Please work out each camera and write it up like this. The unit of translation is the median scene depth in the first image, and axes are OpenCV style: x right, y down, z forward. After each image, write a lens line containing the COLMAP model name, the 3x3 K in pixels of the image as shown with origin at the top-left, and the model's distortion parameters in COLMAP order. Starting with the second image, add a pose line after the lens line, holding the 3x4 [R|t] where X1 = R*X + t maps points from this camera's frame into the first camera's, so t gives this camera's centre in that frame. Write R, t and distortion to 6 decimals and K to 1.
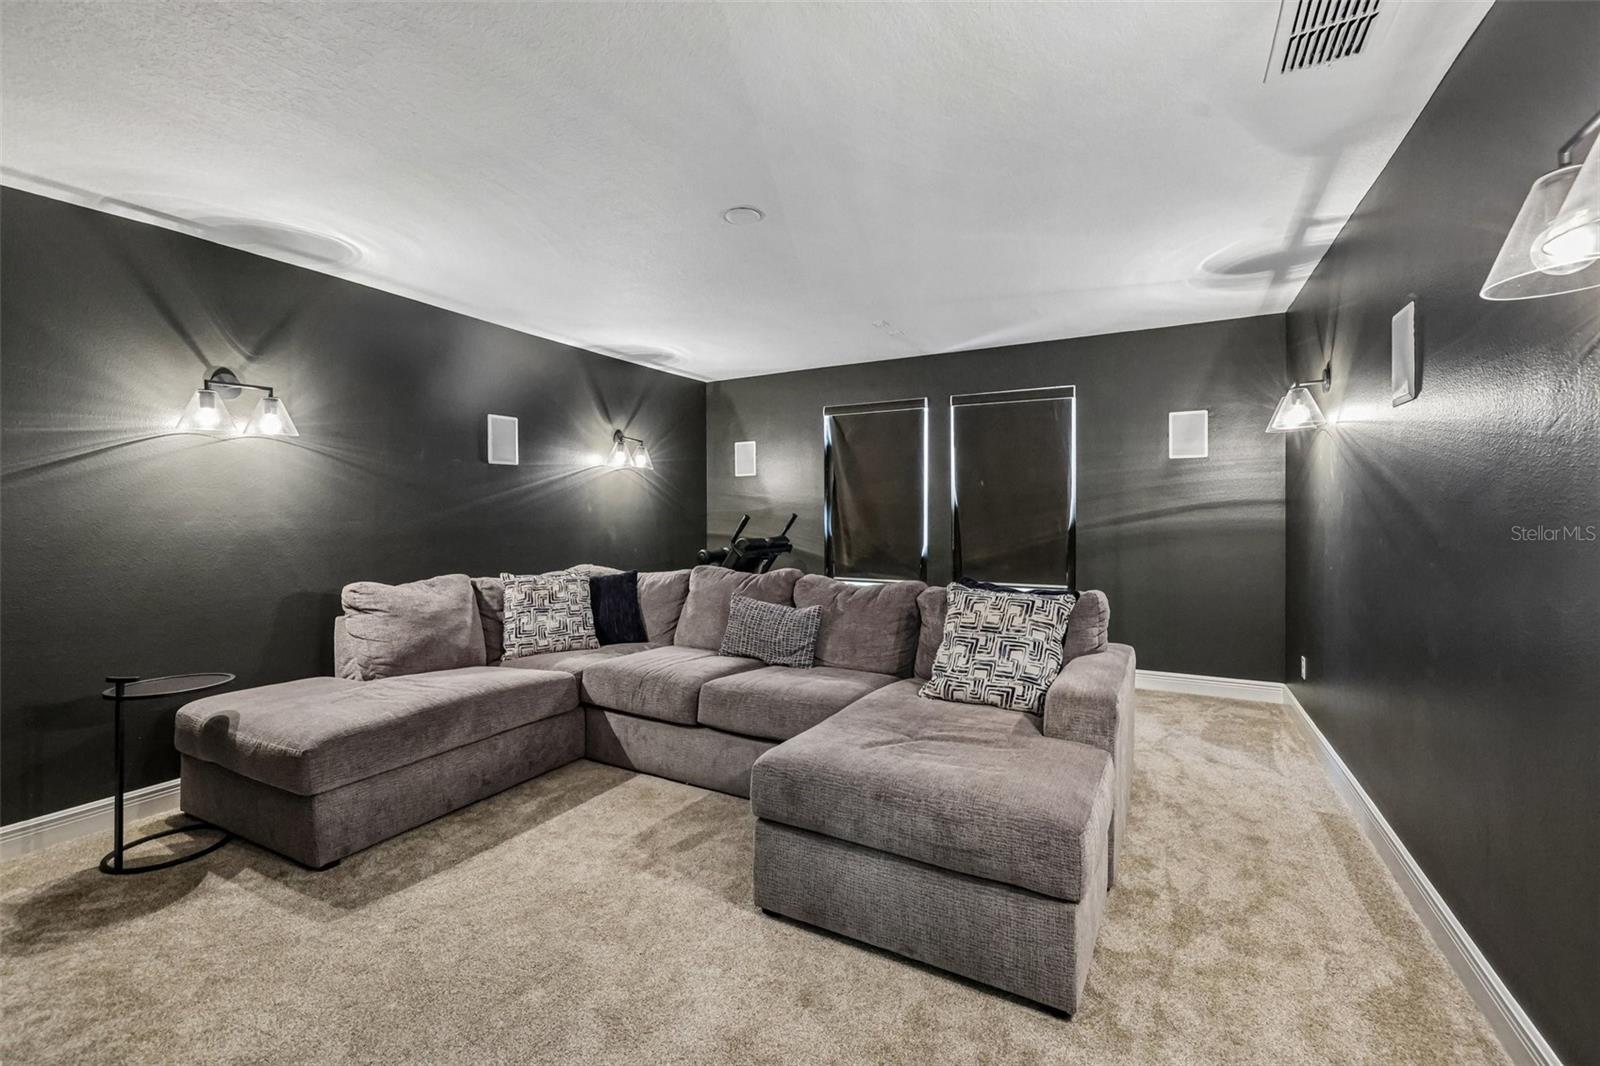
lens RADIAL K [[688.1, 0, 796.6], [0, 688.1, 527.1], [0, 0, 1]] dist [0.028108, -0.004291]
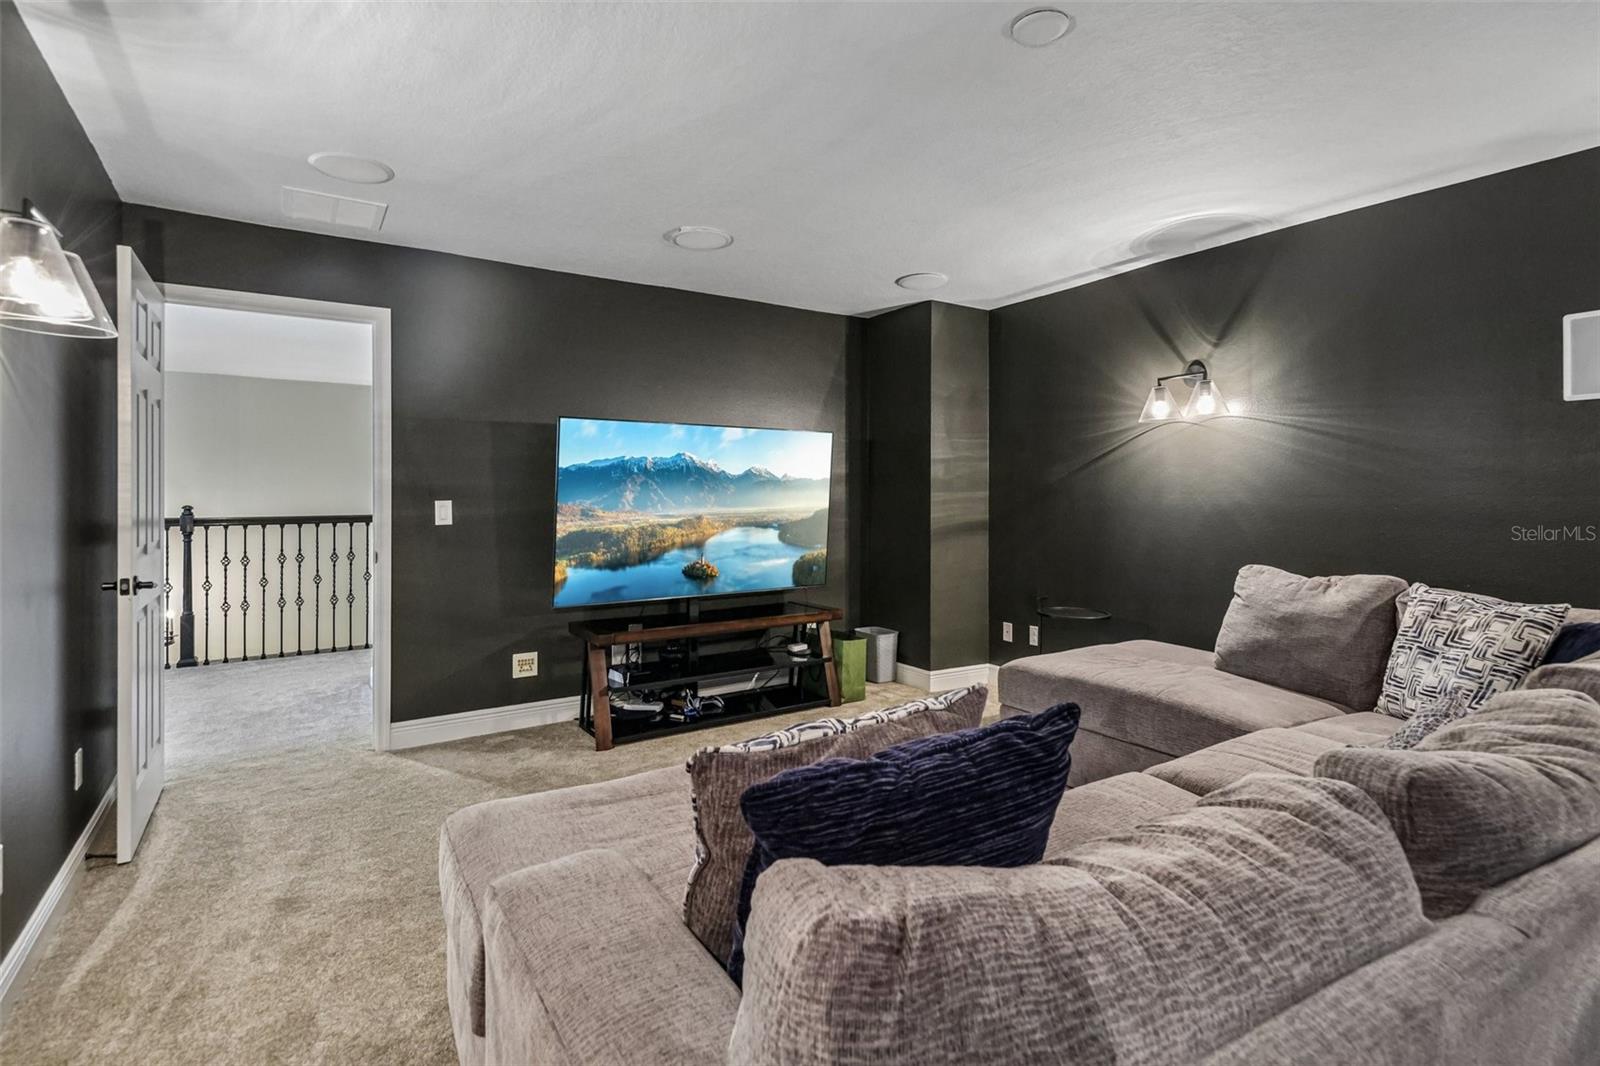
lens RADIAL K [[778.0, 0, 795.9], [0, 778.0, 486.8], [0, 0, 1]] dist [0.000231, 0.000059]
pose [[-0.482029, 0.007582, -0.876122, 0.584155], [-0.005627, 0.999915, 0.011750, -0.033503], [0.876137, 0.010594, -0.481946, 1.019545]]
